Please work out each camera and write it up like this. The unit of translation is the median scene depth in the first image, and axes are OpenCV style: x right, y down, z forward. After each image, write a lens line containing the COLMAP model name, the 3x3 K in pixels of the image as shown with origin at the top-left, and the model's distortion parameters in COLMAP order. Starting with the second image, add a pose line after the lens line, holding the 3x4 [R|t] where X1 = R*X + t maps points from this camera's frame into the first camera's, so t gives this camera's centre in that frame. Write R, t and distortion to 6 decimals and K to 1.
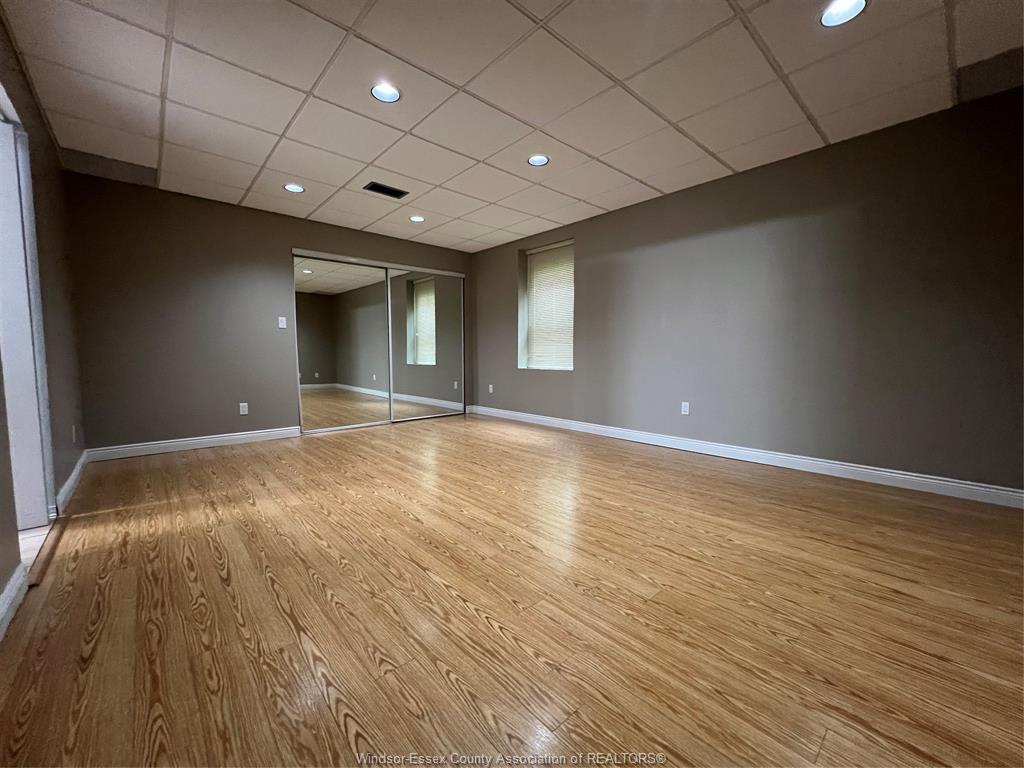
lens RADIAL K [[411.3, 0, 513.5], [0, 411.3, 386.6], [0, 0, 1]] dist [-0.002682, 0.000150]
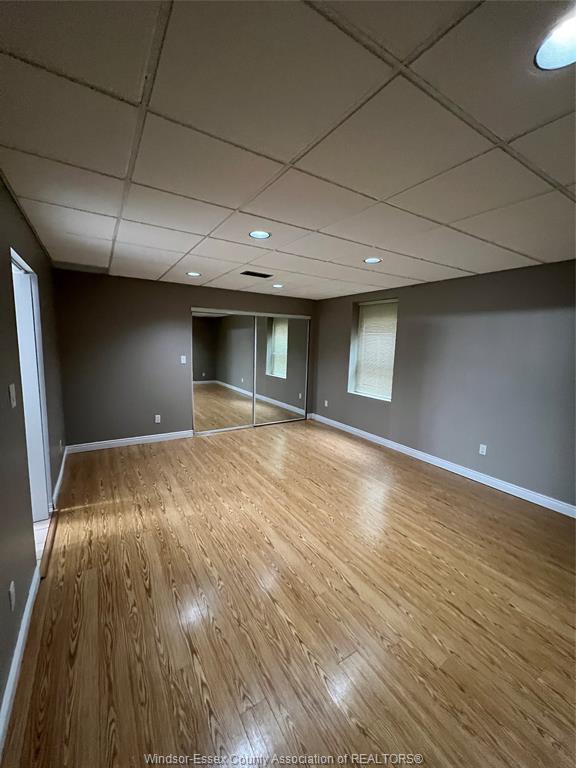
lens RADIAL K [[308.5, 0, 290.1], [0, 308.5, 382.1], [0, 0, 1]] dist [-0.002682, 0.000150]
pose [[0.984411, 0.052207, -0.167957, -0.013921], [-0.043383, 0.997500, 0.055790, -0.270259], [0.170449, -0.047634, 0.984214, -0.010046]]
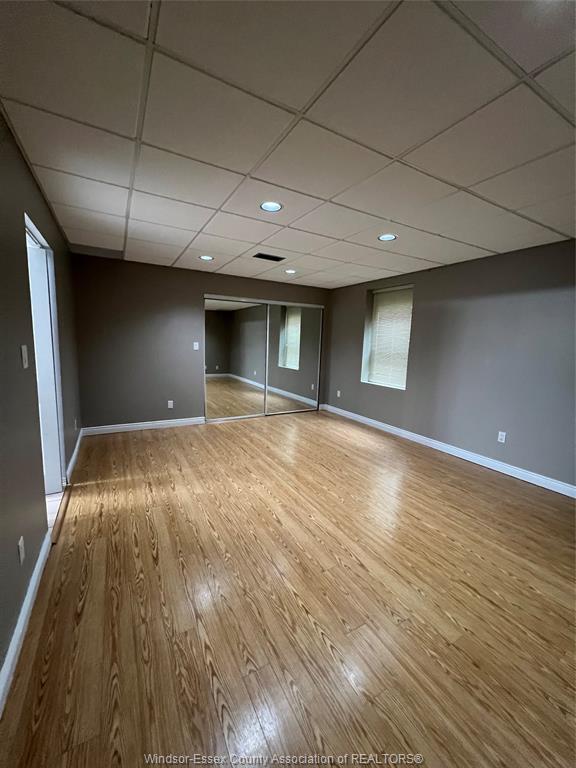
lens RADIAL K [[308.5, 0, 290.1], [0, 308.5, 382.2], [0, 0, 1]] dist [-0.002682, 0.000150]
pose [[0.975567, 0.062787, -0.210538, -0.003029], [-0.051418, 0.996930, 0.059050, -0.193397], [0.213599, -0.046782, 0.975801, 0.005576]]
